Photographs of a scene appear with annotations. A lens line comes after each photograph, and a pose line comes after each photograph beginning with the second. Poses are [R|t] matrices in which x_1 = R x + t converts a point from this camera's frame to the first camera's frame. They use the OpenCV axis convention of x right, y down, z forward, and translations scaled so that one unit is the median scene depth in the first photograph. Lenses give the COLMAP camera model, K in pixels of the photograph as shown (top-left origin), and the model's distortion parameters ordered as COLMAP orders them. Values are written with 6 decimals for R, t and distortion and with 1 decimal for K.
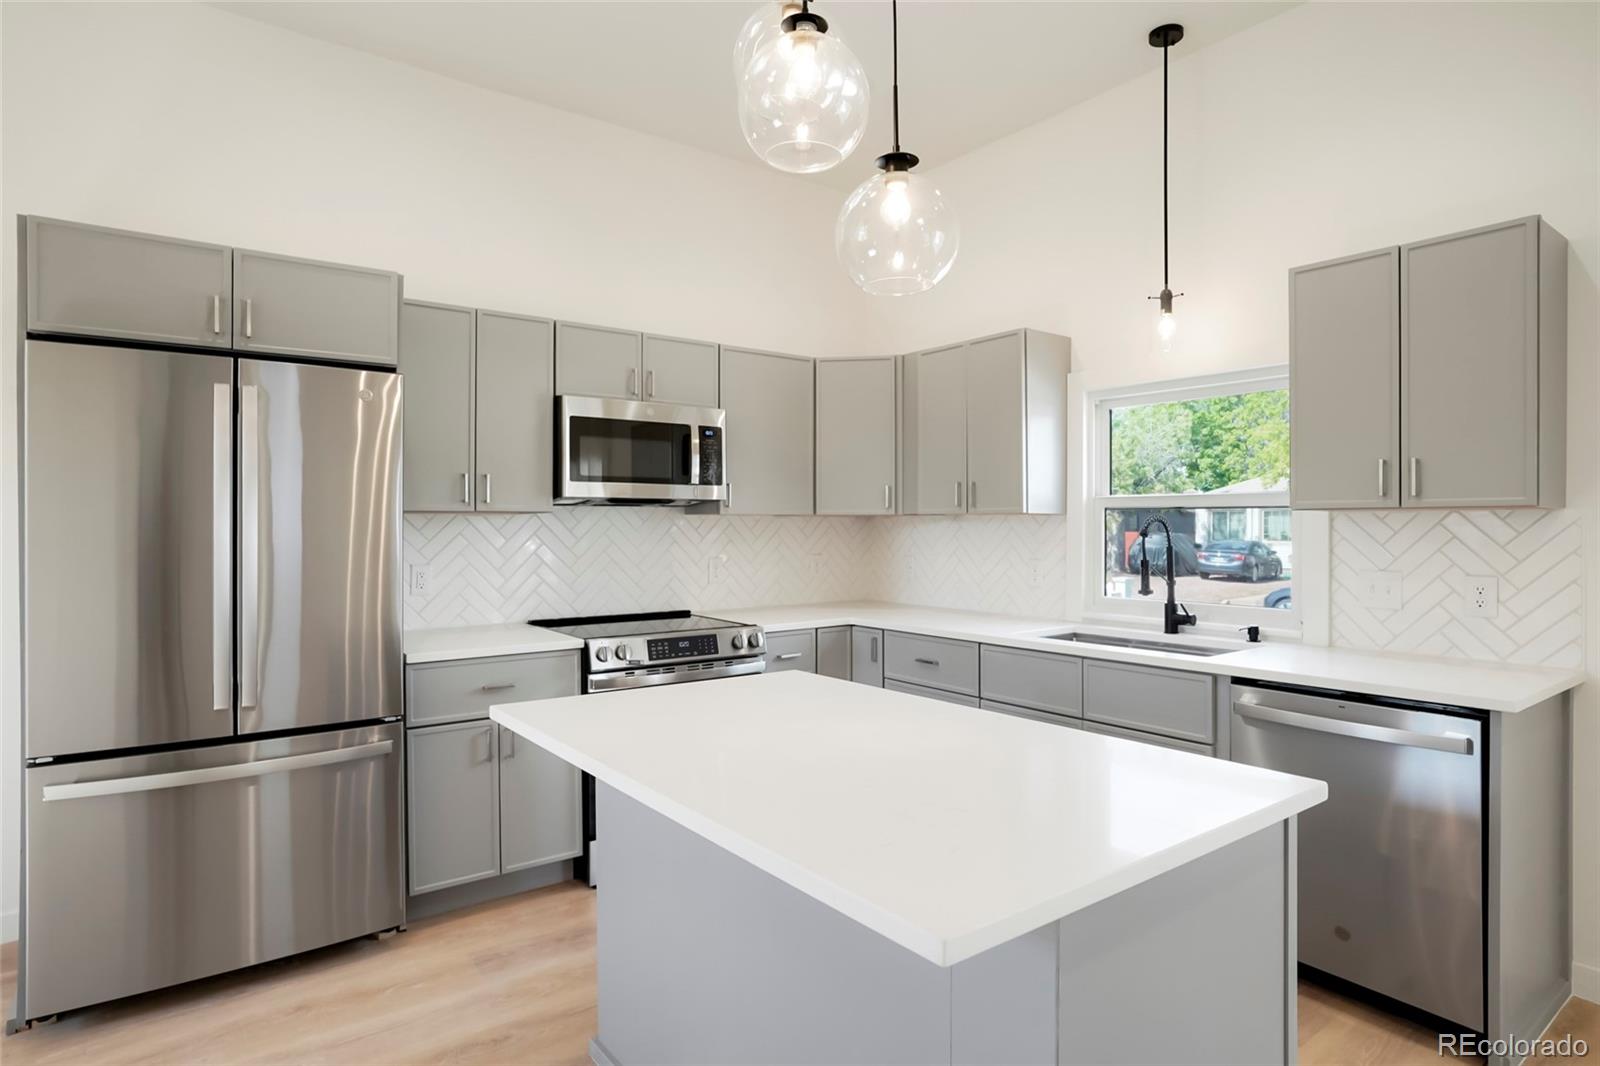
lens RADIAL K [[859.6, 0, 765.8], [0, 859.6, 527.1], [0, 0, 1]] dist [-0.057500, 0.036512]
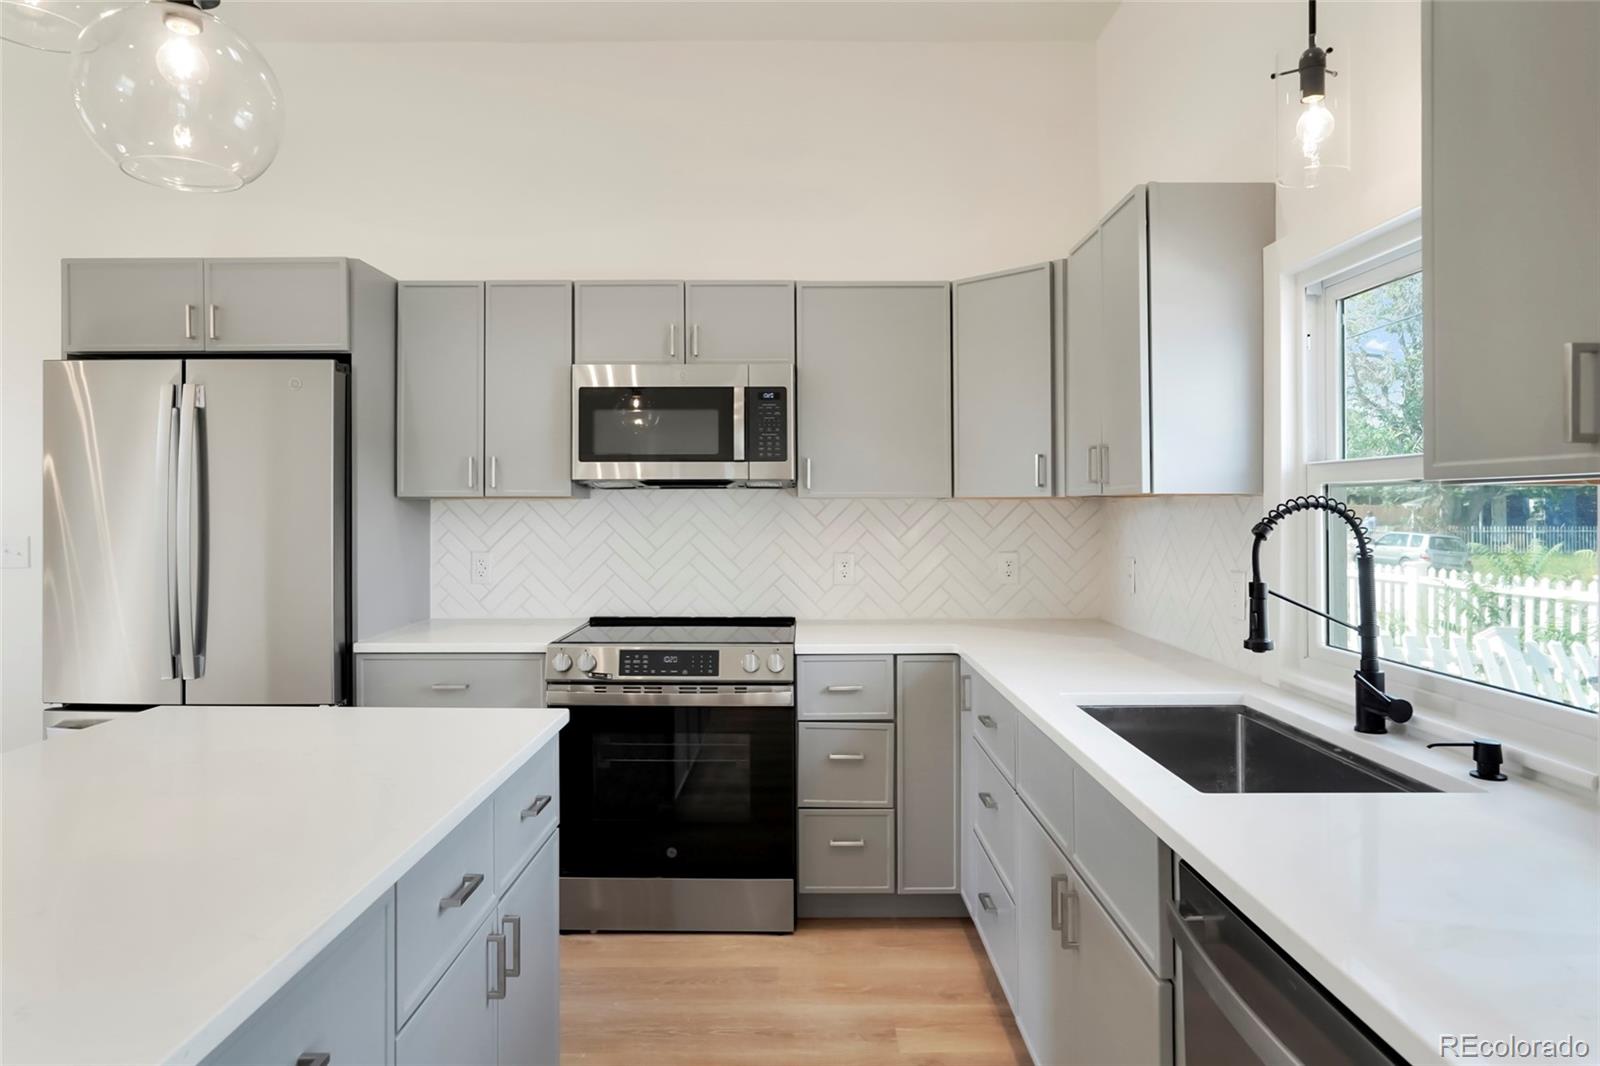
lens RADIAL K [[931.2, 0, 790.7], [0, 931.2, 493.8], [0, 0, 1]] dist [-0.013477, 0.000929]
pose [[0.810913, -0.008139, -0.585110, 0.503392], [-0.000574, 0.999892, -0.014704, -0.006601], [0.585166, 0.012260, 0.810821, 0.348372]]
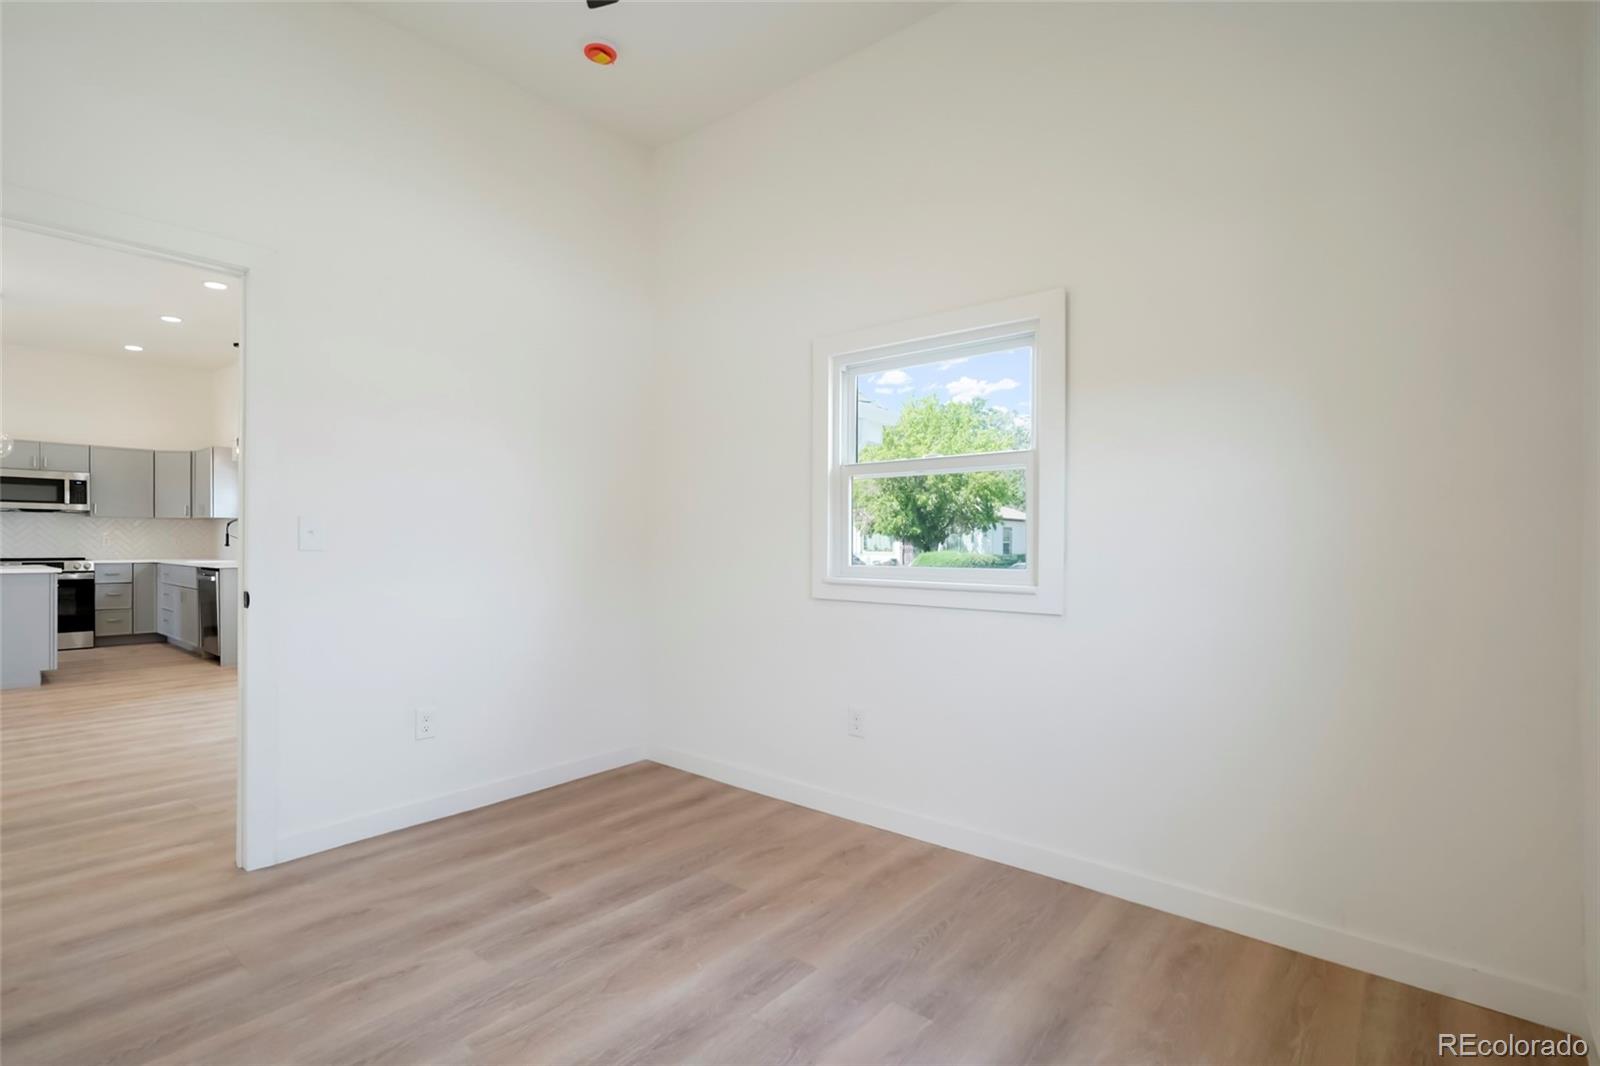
lens RADIAL K [[756.5, 0, 765.3], [0, 756.5, 548.1], [0, 0, 1]] dist [-0.001011, 0.000356]
pose [[0.971269, 0.007271, 0.237875, 1.464520], [-0.009048, 0.999939, 0.006382, 0.049737], [-0.237814, -0.008351, 0.971275, -1.725448]]
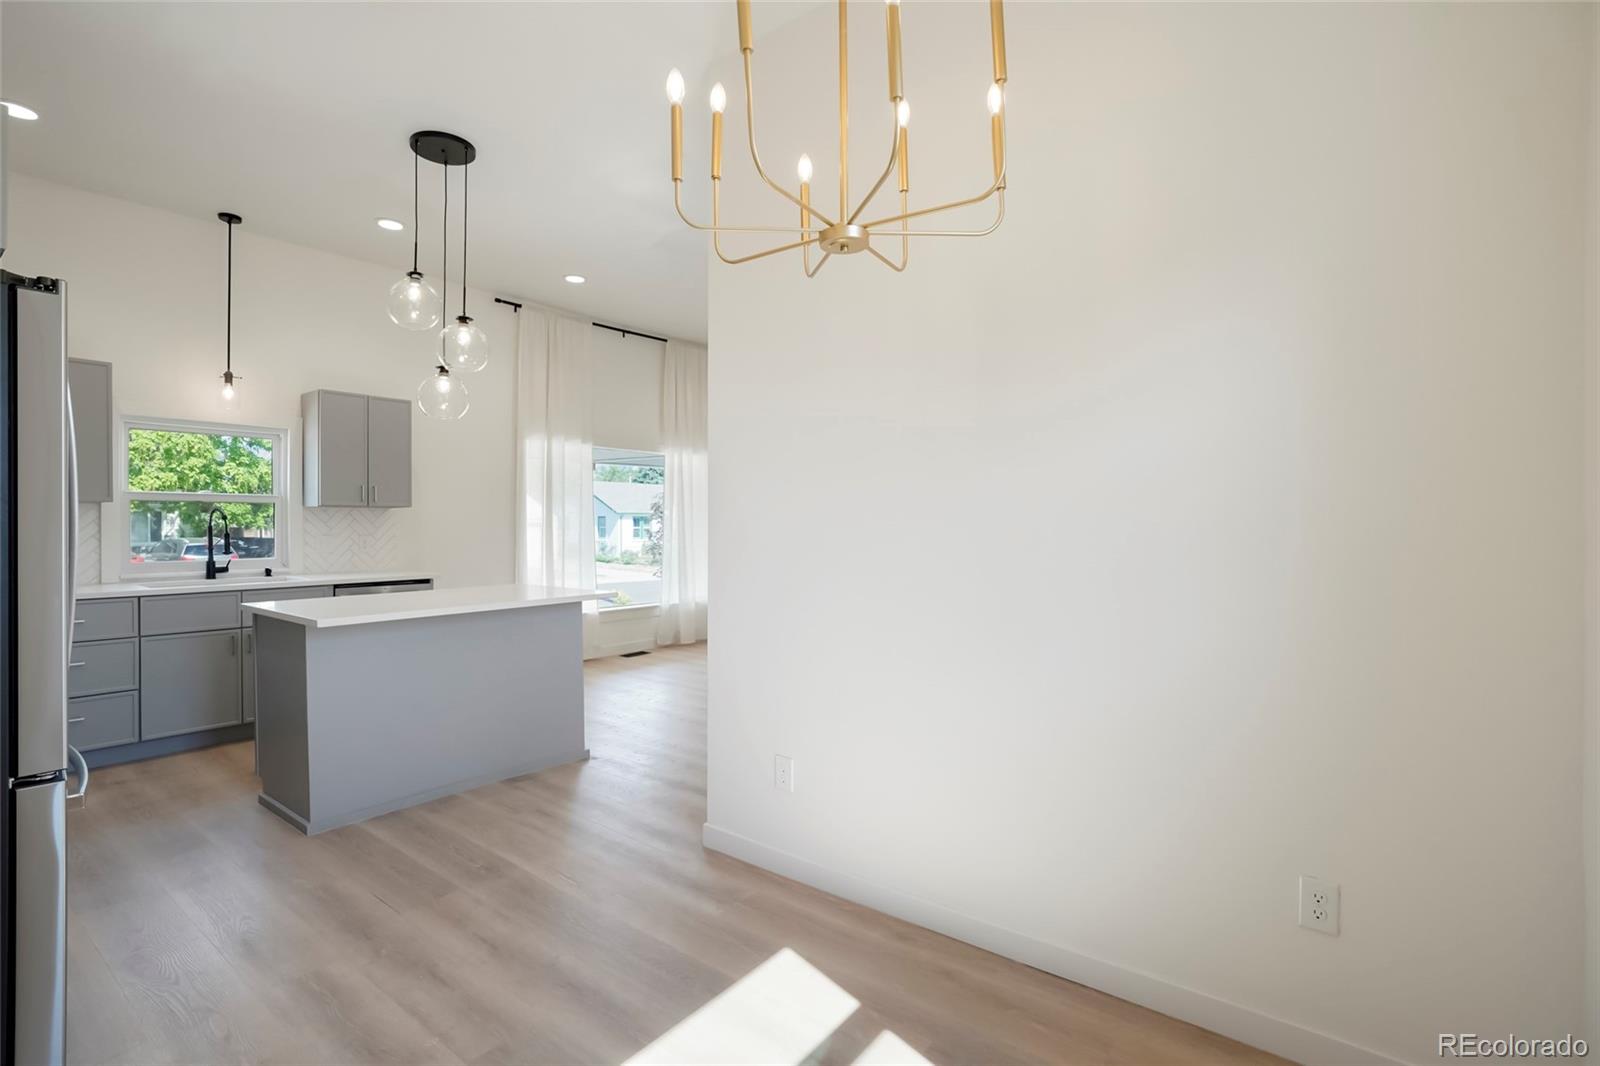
lens RADIAL K [[772.5, 0, 800.0], [0, 772.5, 533.0], [0, 0, 1]] dist [0.033164, -0.000020]
pose [[-0.280999, -0.020056, 0.959498, -1.225076], [-0.009352, 0.999791, 0.018160, 0.000033], [-0.959662, -0.003871, -0.281128, 0.336479]]
